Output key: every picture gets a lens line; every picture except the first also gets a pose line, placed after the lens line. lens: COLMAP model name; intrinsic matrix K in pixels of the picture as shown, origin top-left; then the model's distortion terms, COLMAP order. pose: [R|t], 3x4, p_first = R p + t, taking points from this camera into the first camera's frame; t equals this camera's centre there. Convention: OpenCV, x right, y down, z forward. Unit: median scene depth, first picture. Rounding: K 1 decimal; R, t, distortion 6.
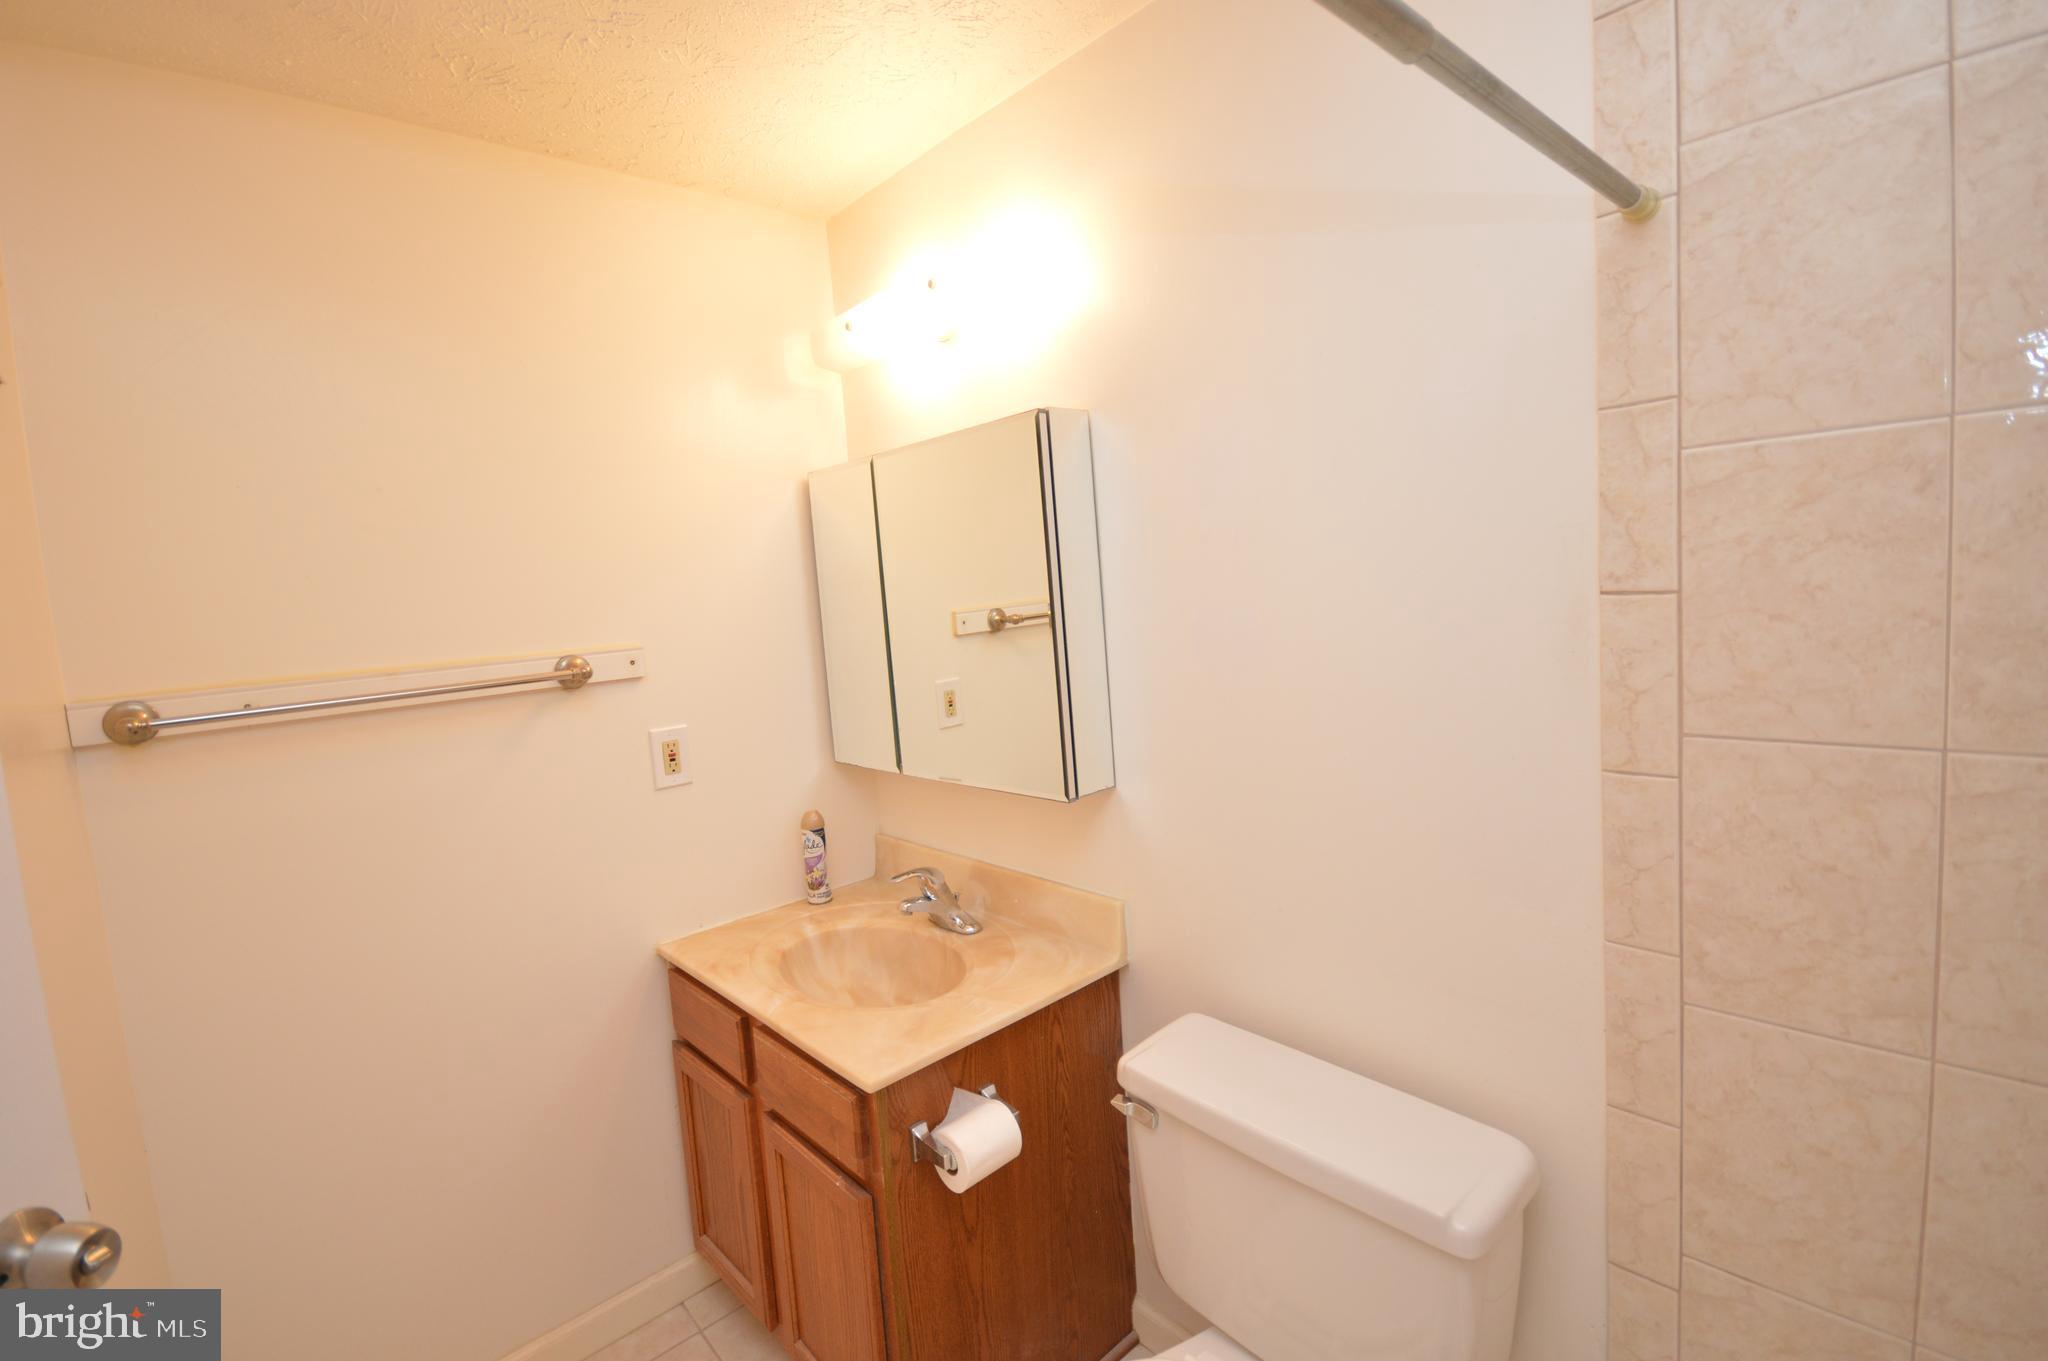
lens RADIAL K [[906.6, 0, 1011.9], [0, 906.6, 671.0], [0, 0, 1]] dist [0.001240, -0.006346]
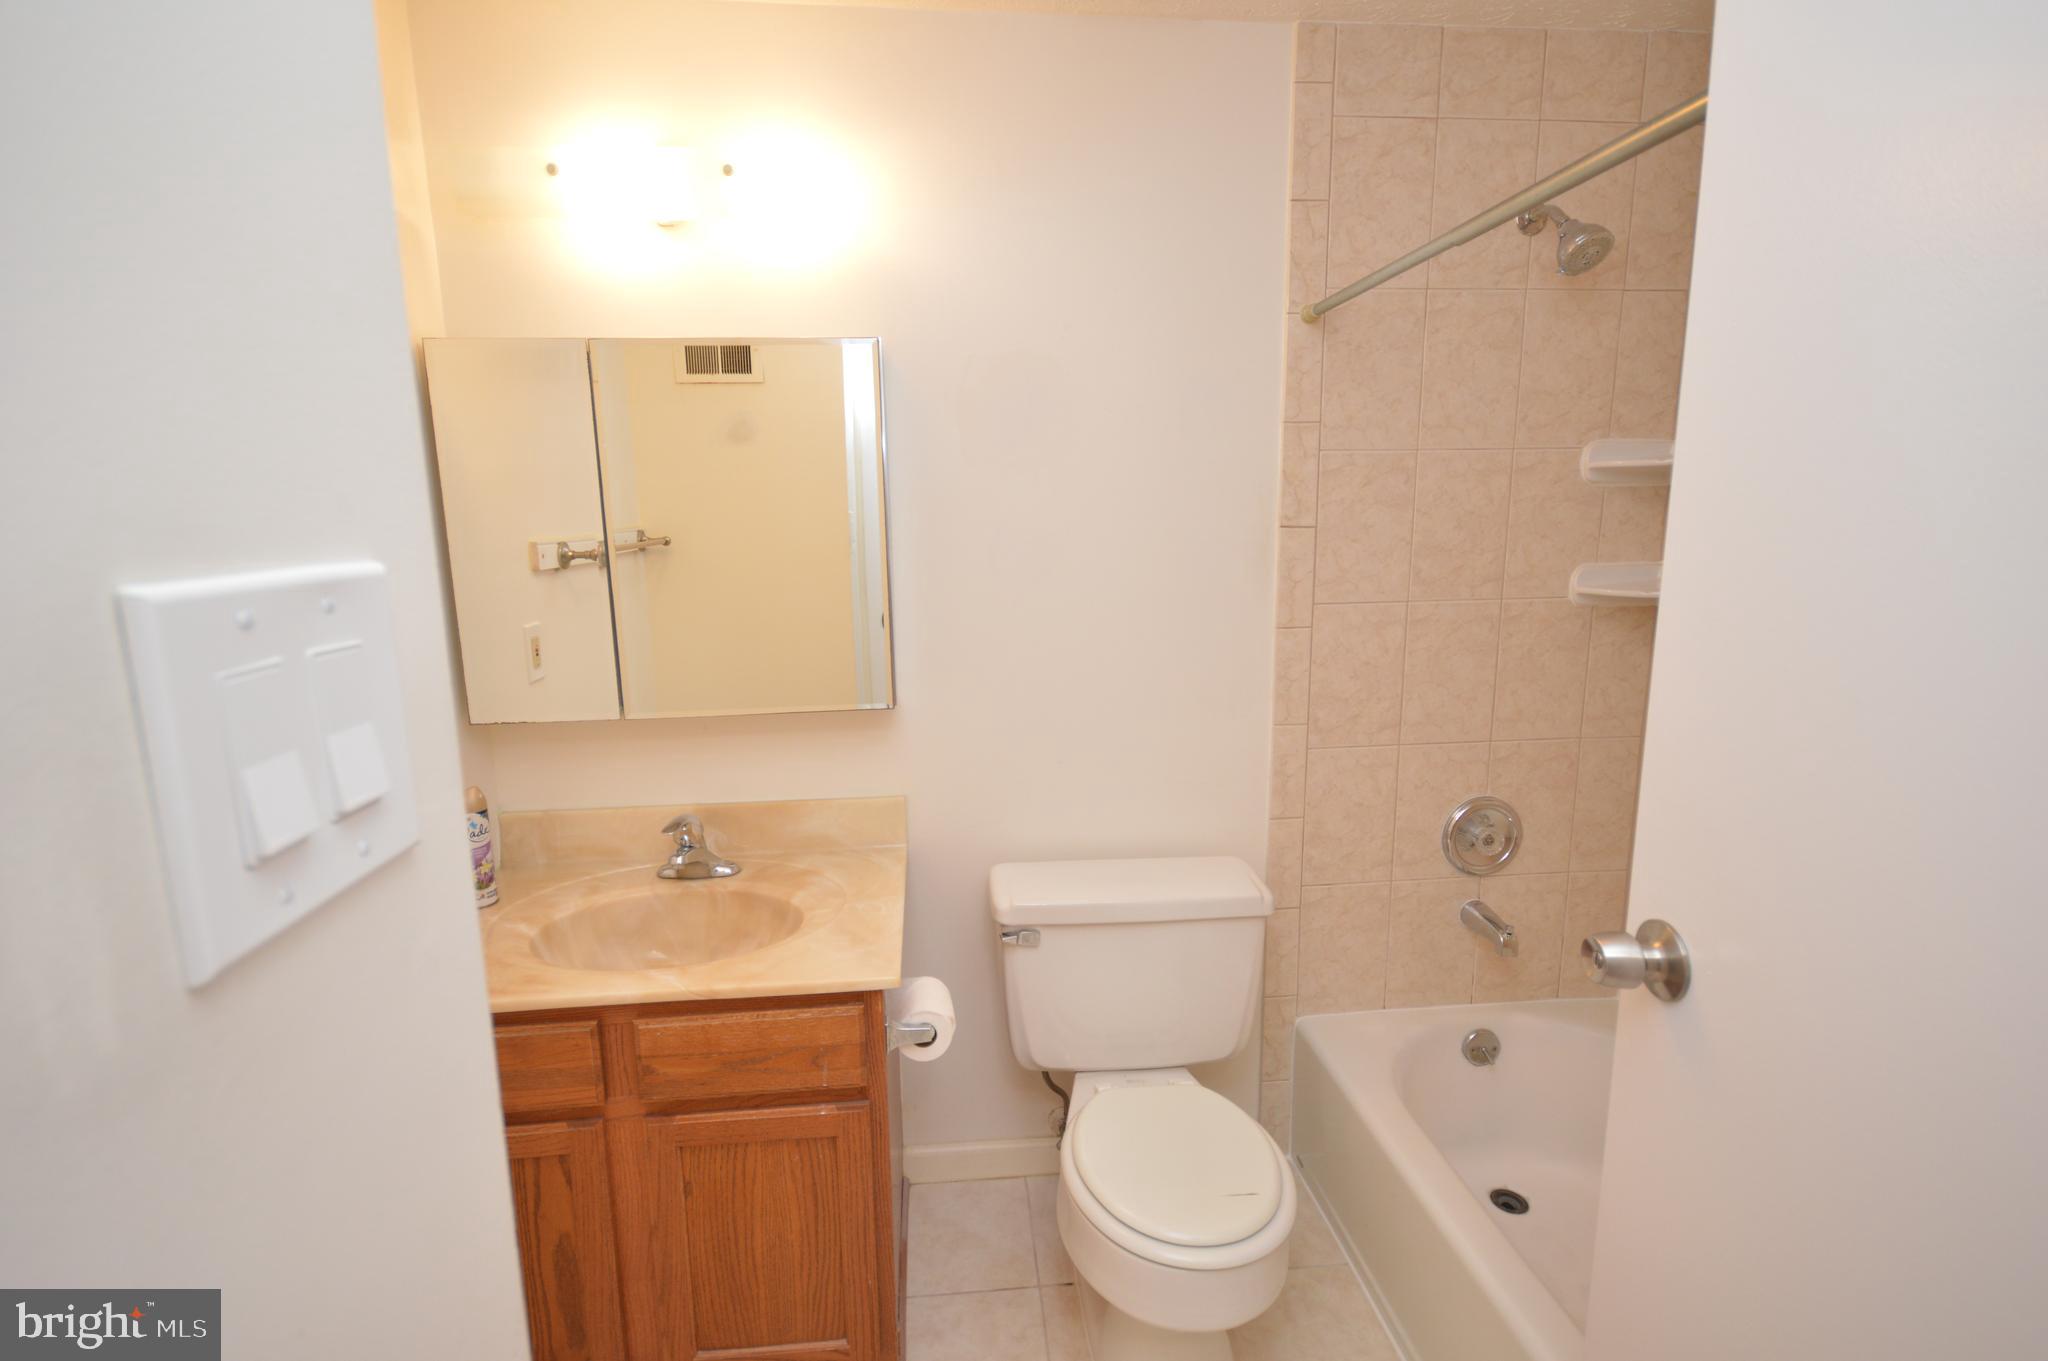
lens RADIAL K [[895.9, 0, 1014.3], [0, 895.9, 673.2], [0, 0, 1]] dist [0.001964, -0.000015]
pose [[0.603947, -0.069089, 0.794024, -1.092879], [0.050758, 0.997548, 0.048190, 0.089989], [-0.795407, 0.011199, 0.605973, 0.356672]]
